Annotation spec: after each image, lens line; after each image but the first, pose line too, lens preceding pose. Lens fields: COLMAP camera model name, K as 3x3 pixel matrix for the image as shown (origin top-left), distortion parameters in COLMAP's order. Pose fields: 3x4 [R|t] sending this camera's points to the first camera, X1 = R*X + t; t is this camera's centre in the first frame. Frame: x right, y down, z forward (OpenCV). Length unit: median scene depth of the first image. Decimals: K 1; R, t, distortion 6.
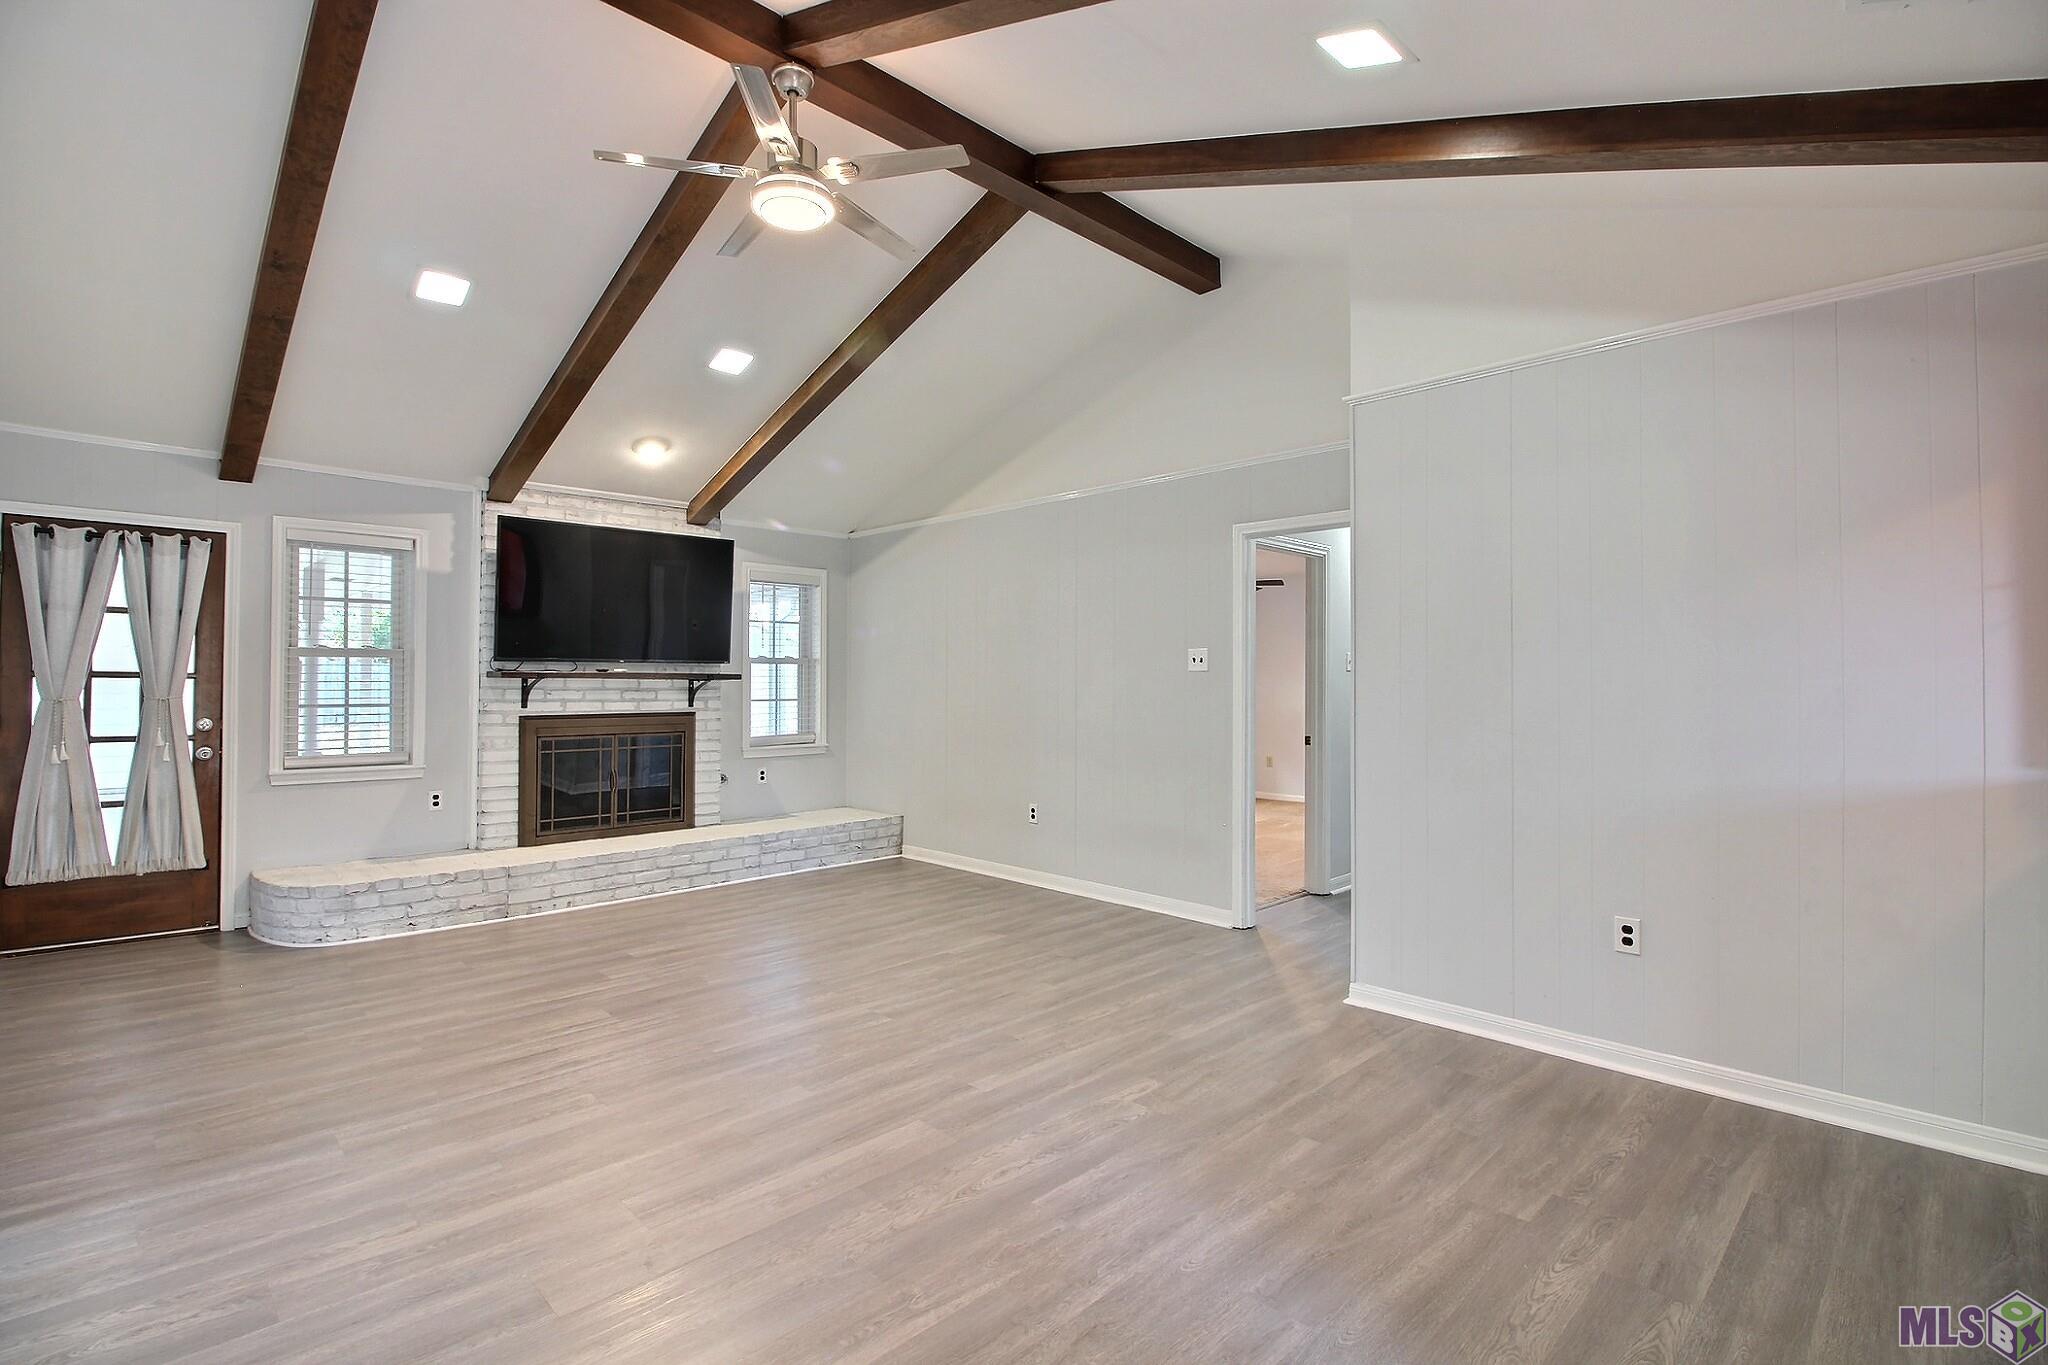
lens RADIAL K [[943.6, 0, 1023.1], [0, 943.6, 678.3], [0, 0, 1]] dist [-0.011664, -0.002055]
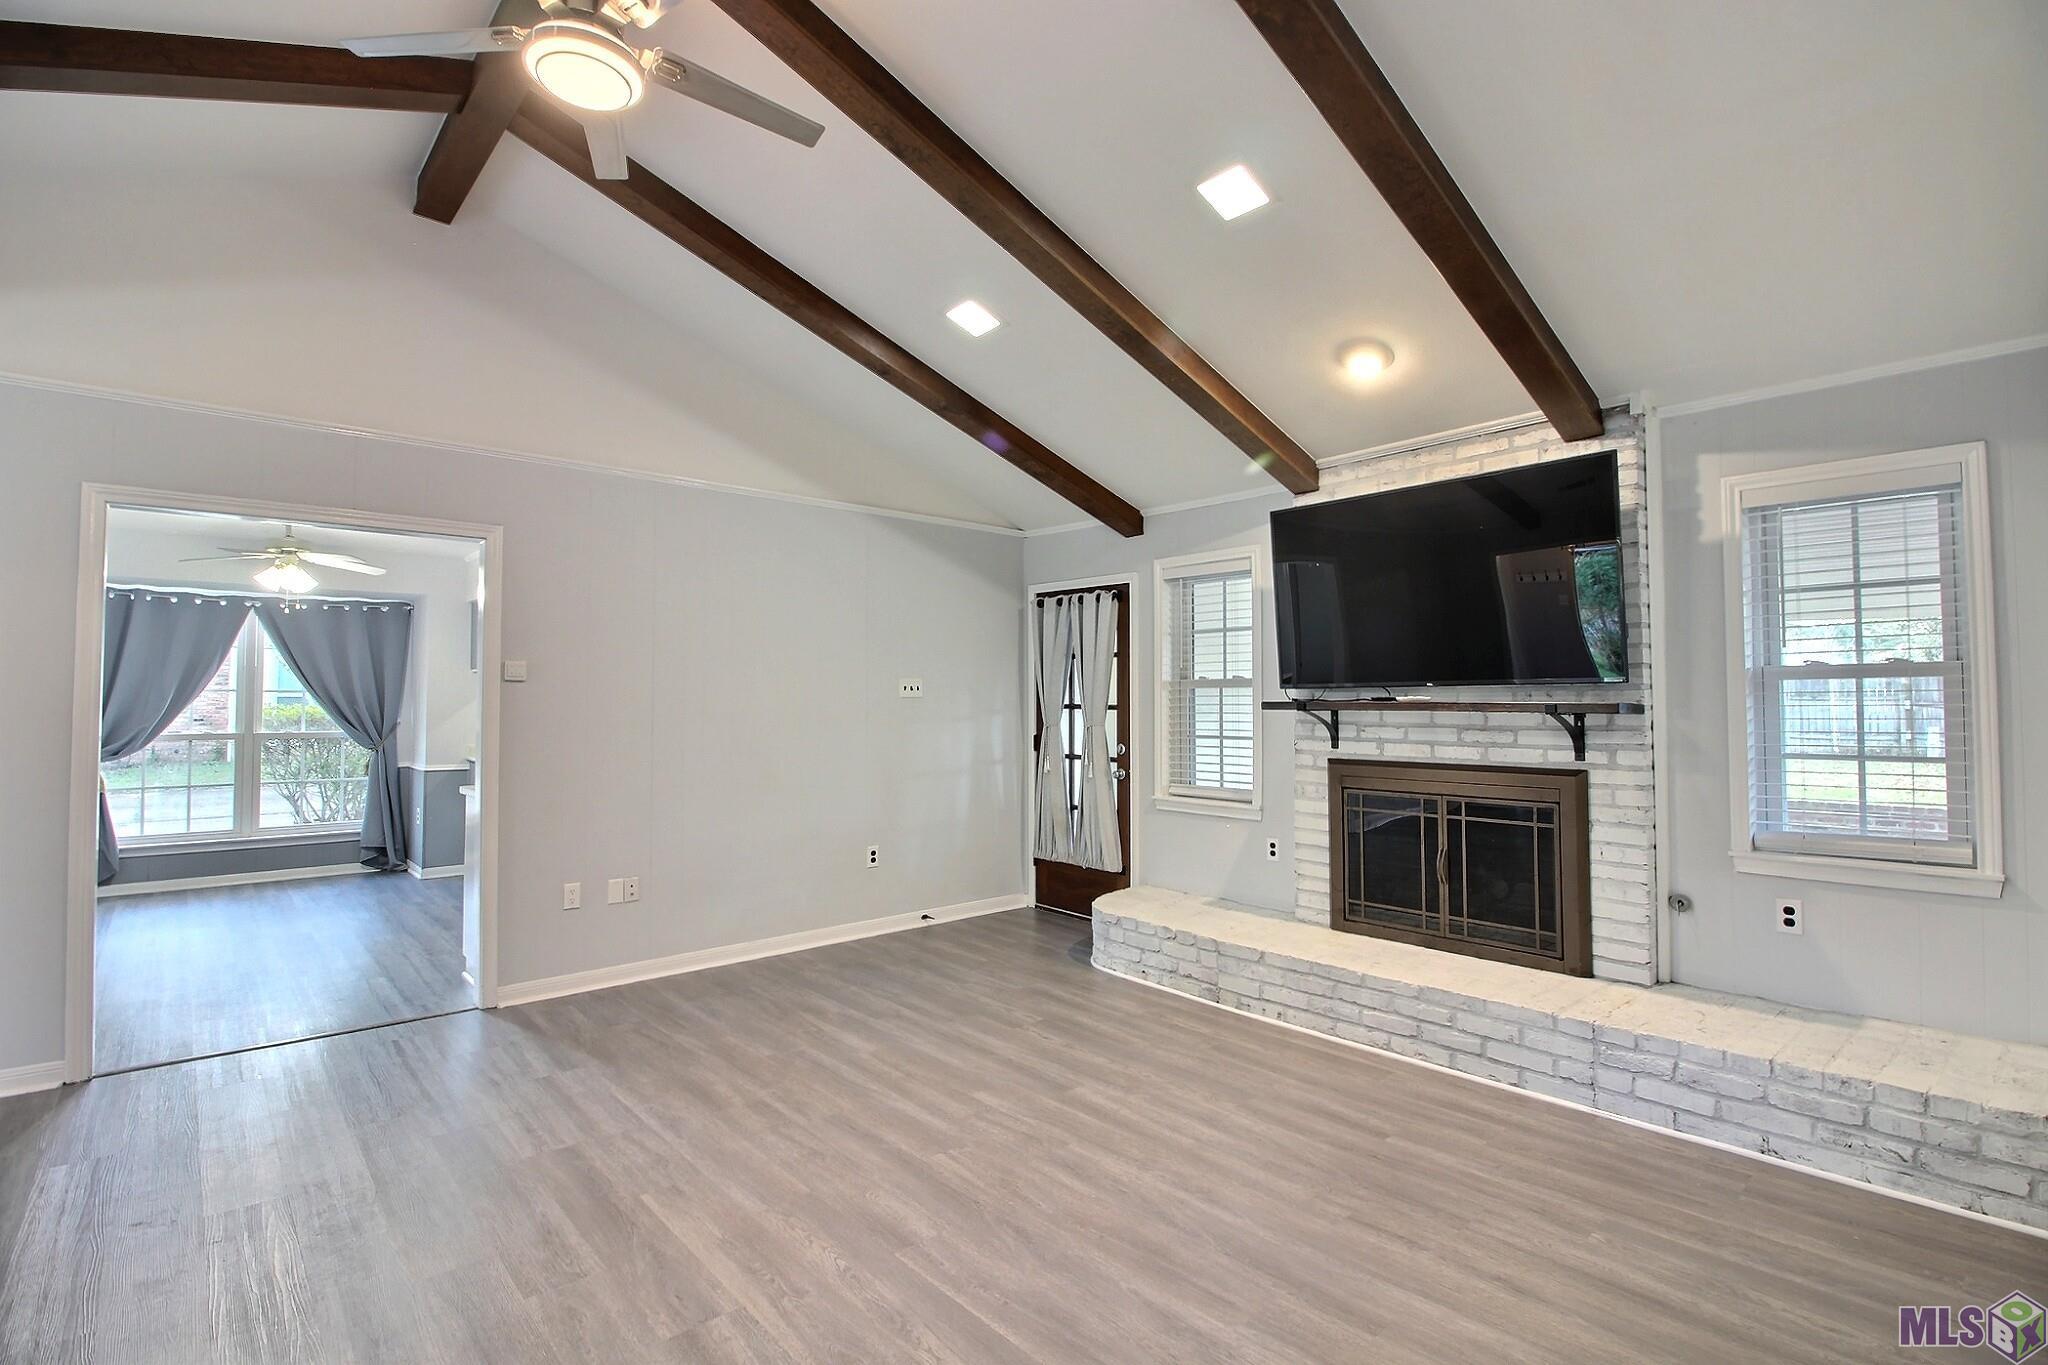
lens RADIAL K [[943.6, 0, 1022.2], [0, 943.6, 673.2], [0, 0, 1]] dist [-0.011664, -0.002055]
pose [[-0.041382, -0.035867, -0.998499, 0.256724], [0.001773, 0.999351, -0.035971, -0.002743], [0.999142, -0.003259, -0.041291, 0.775345]]
